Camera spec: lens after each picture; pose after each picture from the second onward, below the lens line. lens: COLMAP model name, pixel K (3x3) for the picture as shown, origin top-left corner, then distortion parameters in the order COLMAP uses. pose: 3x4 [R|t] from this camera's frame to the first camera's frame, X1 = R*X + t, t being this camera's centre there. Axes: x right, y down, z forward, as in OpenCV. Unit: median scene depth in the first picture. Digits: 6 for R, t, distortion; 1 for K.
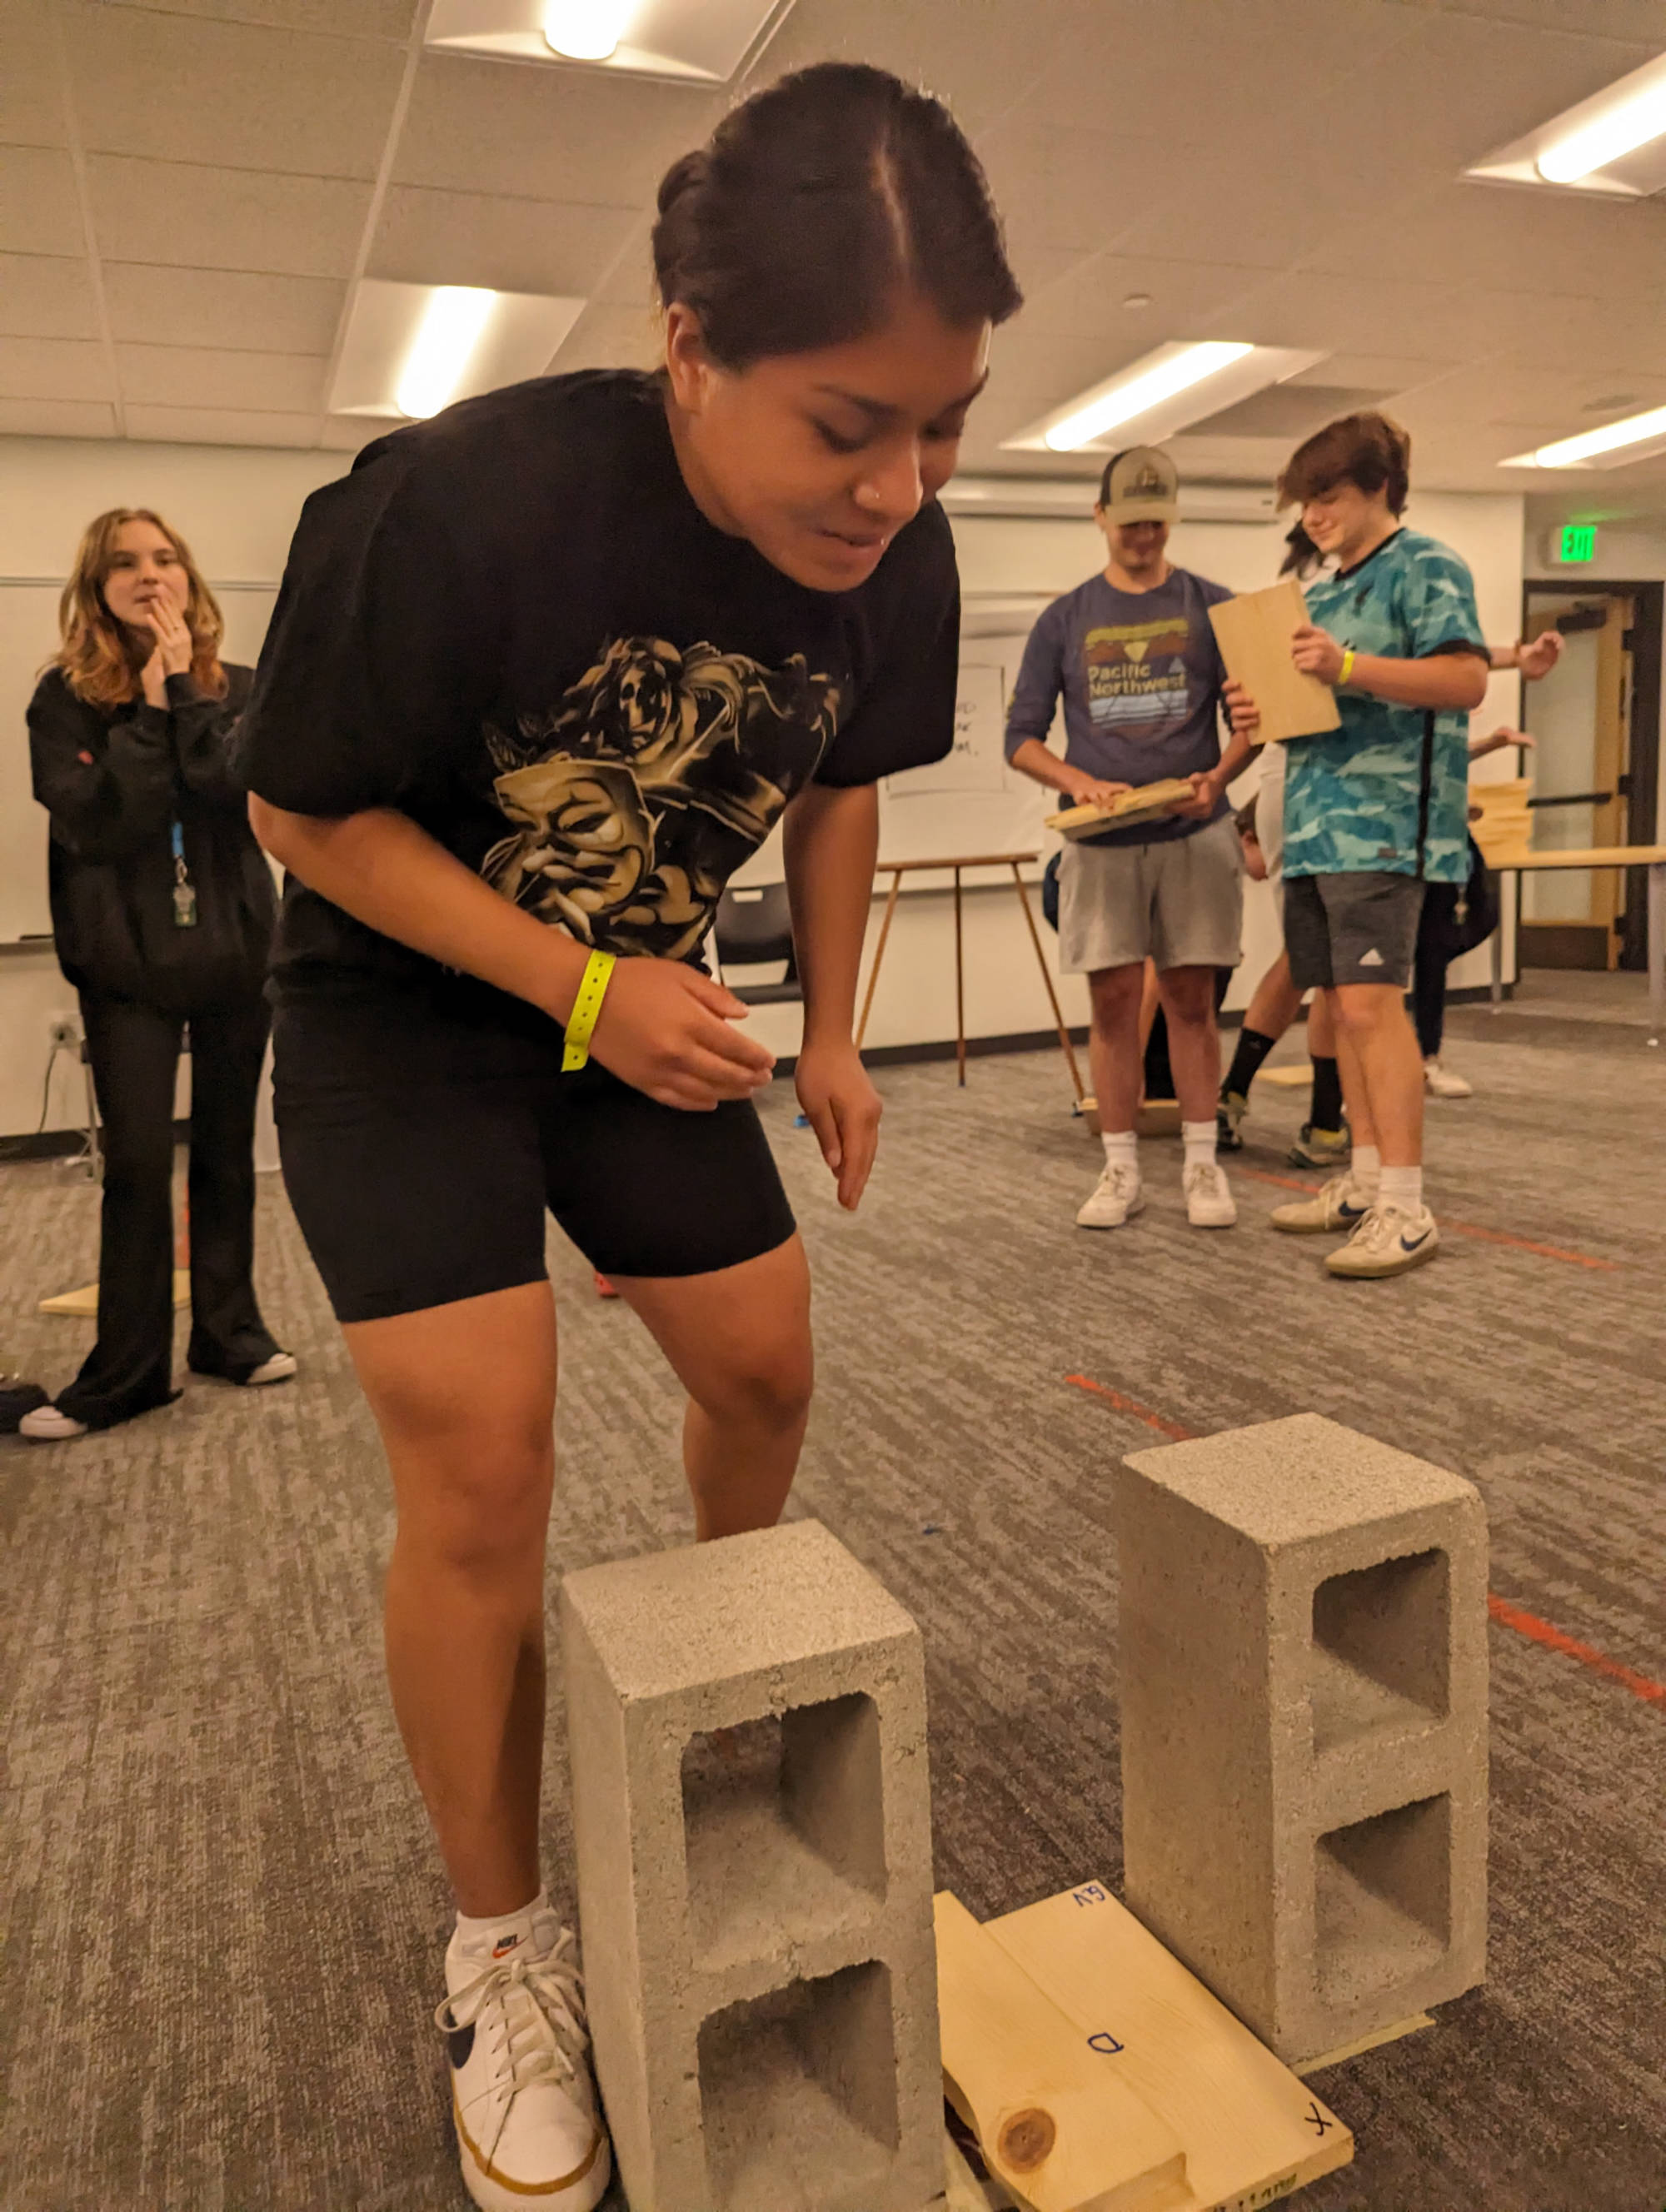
lens RADIAL K [[1575.5, 0, 858.7], [0, 1575.5, 1087.6], [0, 0, 1]] dist [0.058555, -0.050127]
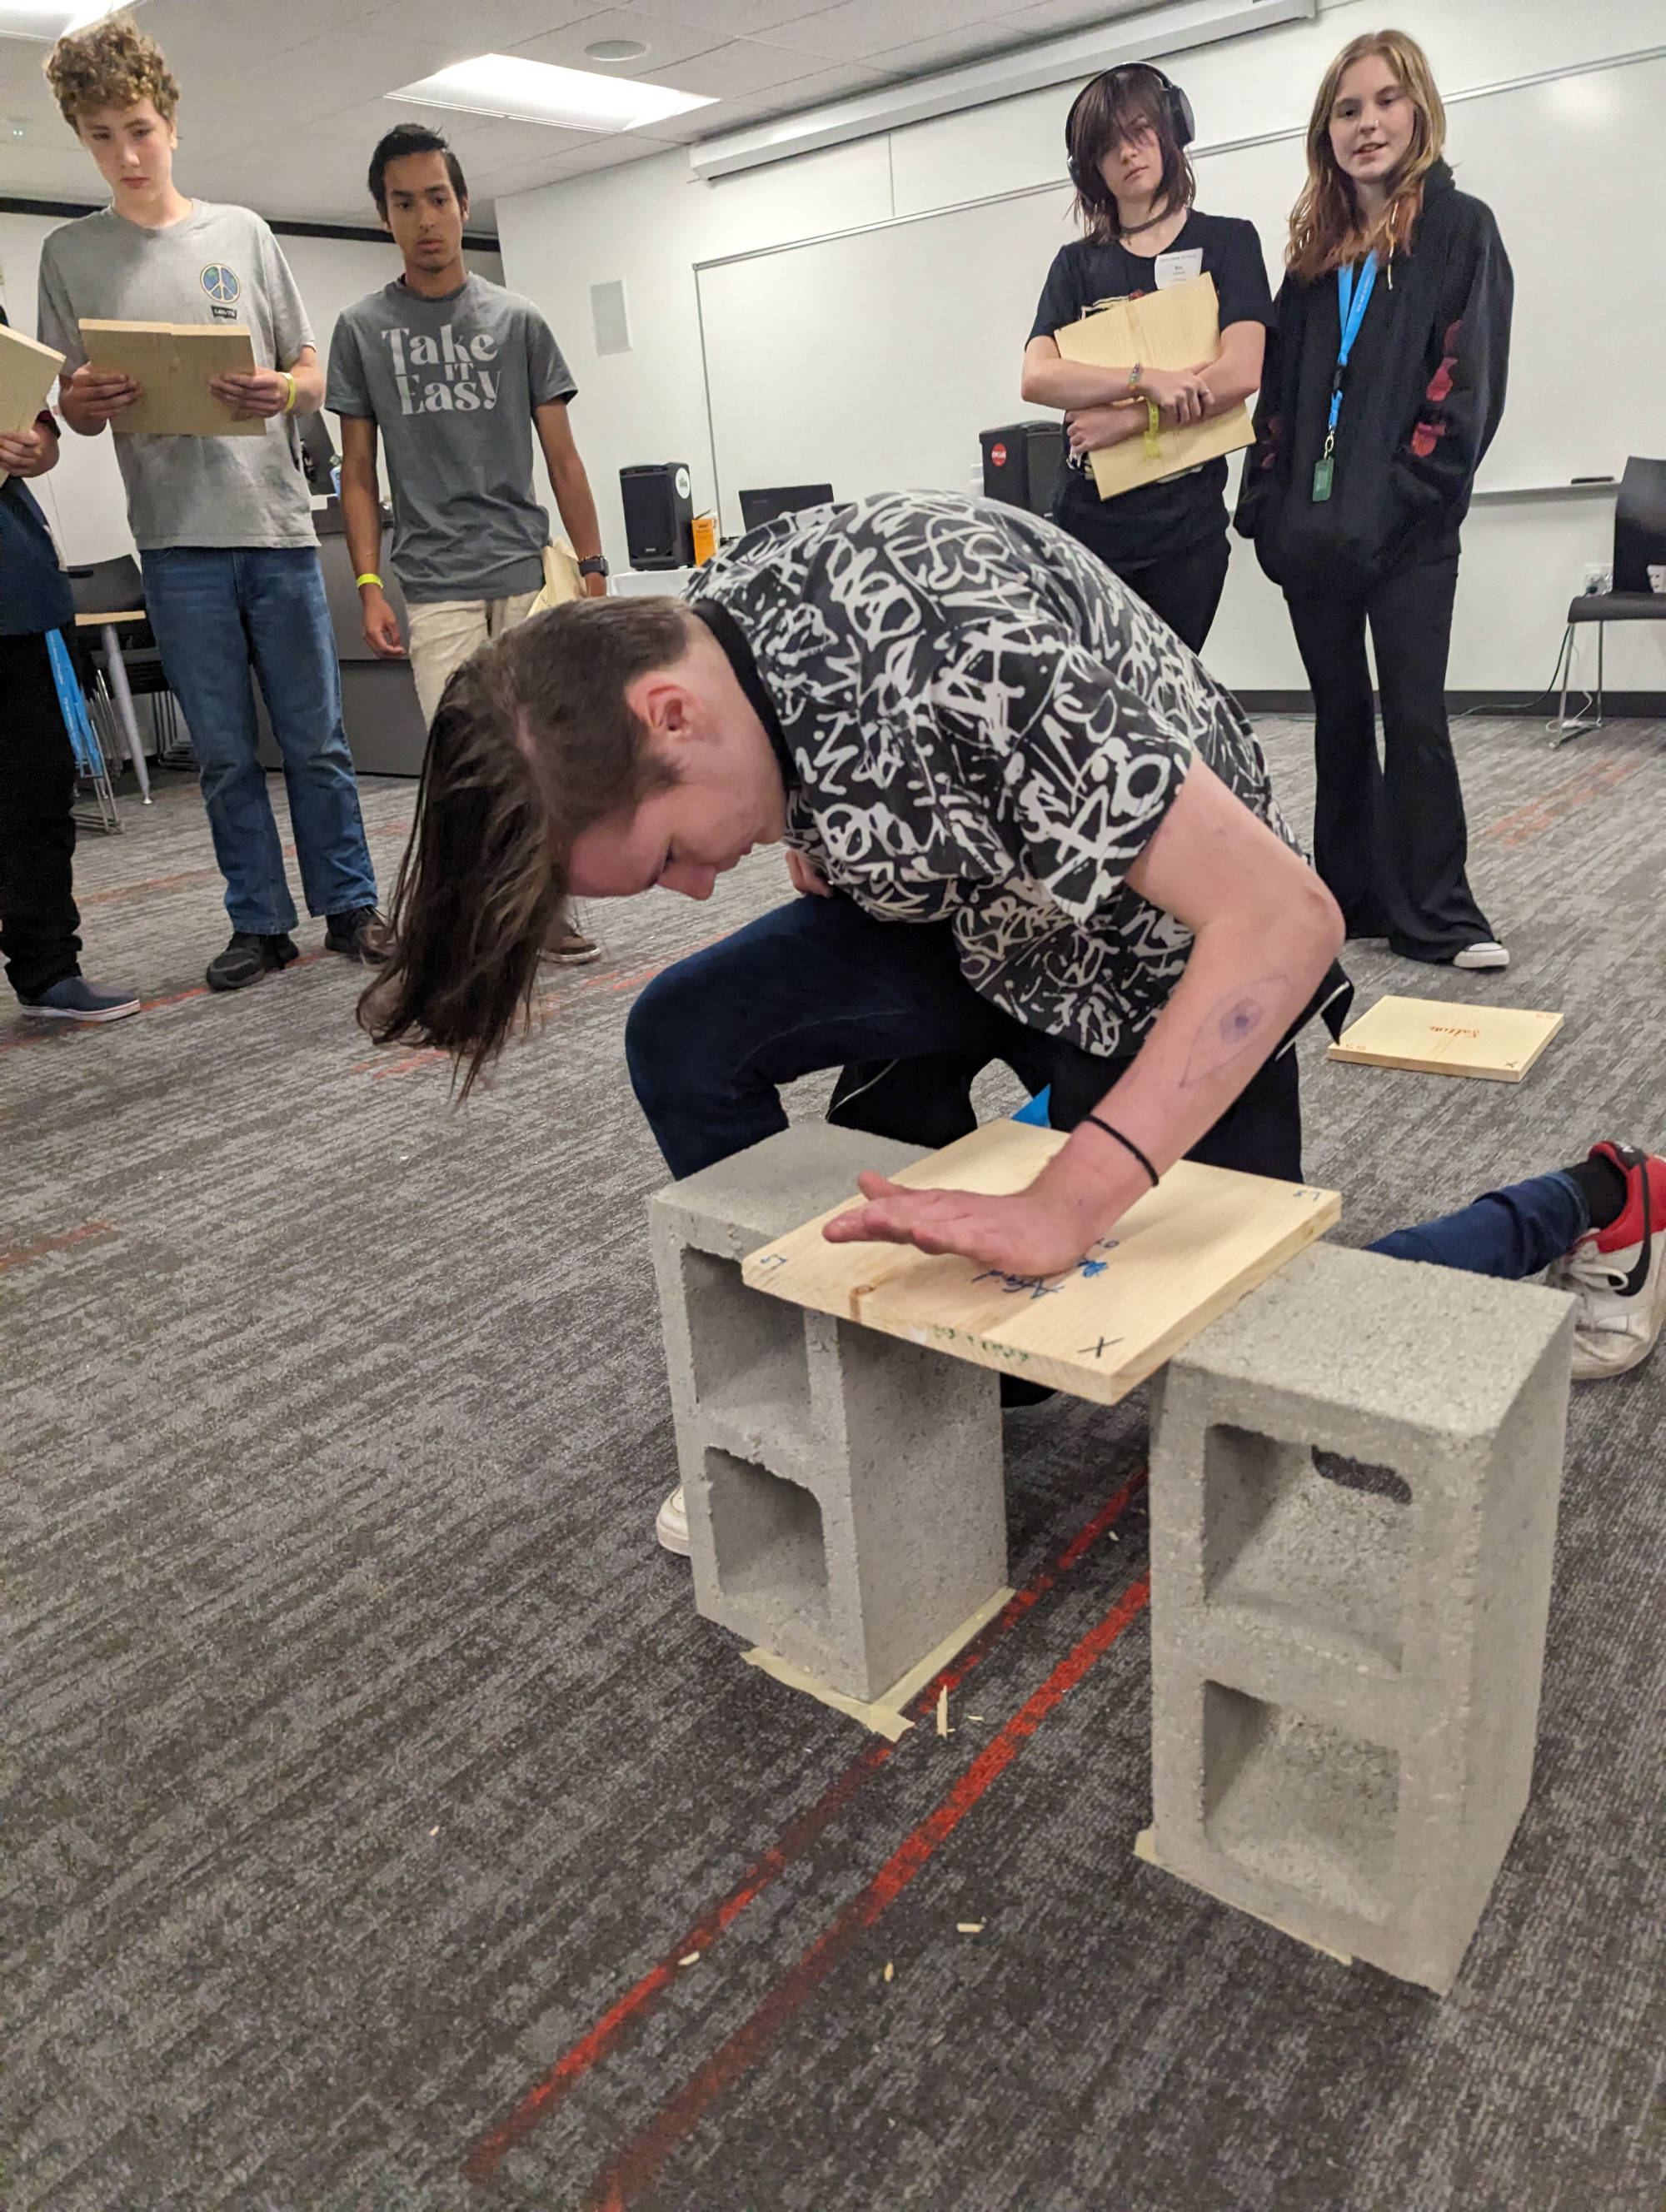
lens RADIAL K [[1574.8, 0, 823.4], [0, 1574.8, 1075.6], [0, 0, 1]] dist [0.091965, -0.059001]
pose [[0.489379, 0.308459, -0.815697, 0.417376], [-0.070181, 0.946252, 0.315723, -0.067420], [0.869243, -0.097262, 0.484724, 0.198612]]
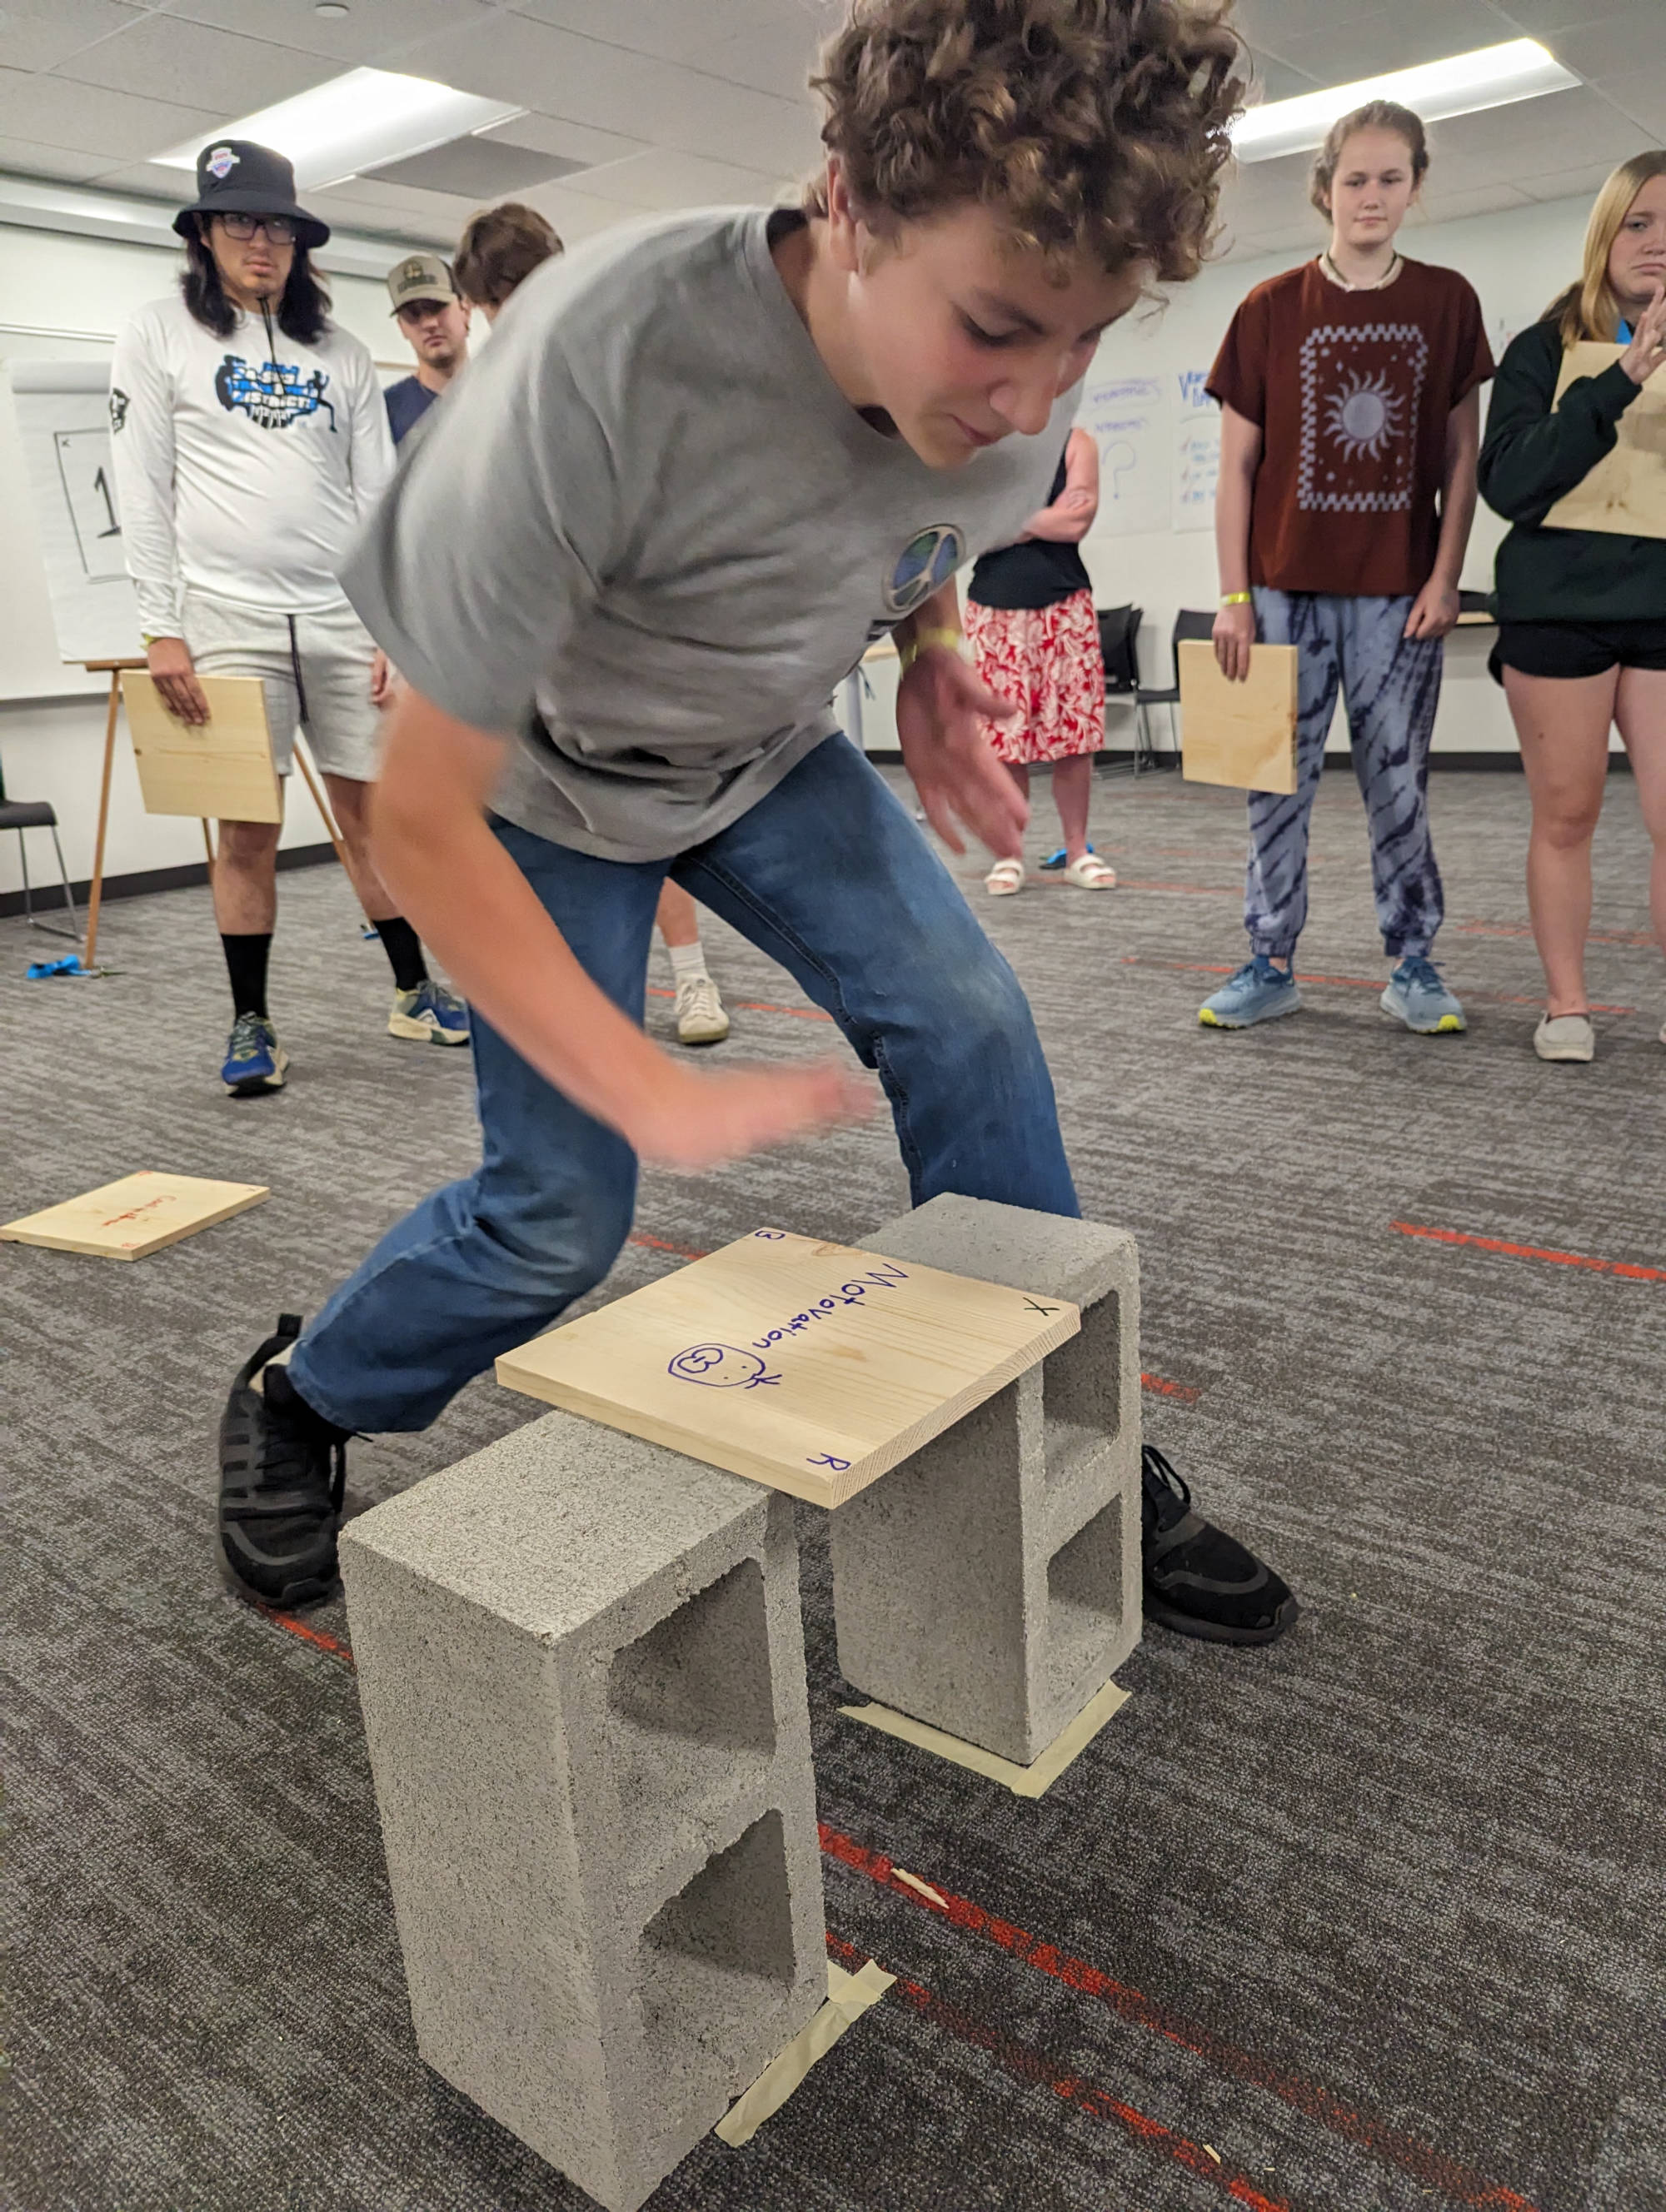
lens RADIAL K [[1563.8, 0, 844.7], [0, 1563.8, 1047.3], [0, 0, 1]] dist [0.046536, -0.045623]
pose [[0.872994, -0.119697, 0.472816, -0.163630], [0.072335, 0.990472, 0.117189, -0.017102], [-0.482338, -0.068104, 0.873334, 0.068002]]
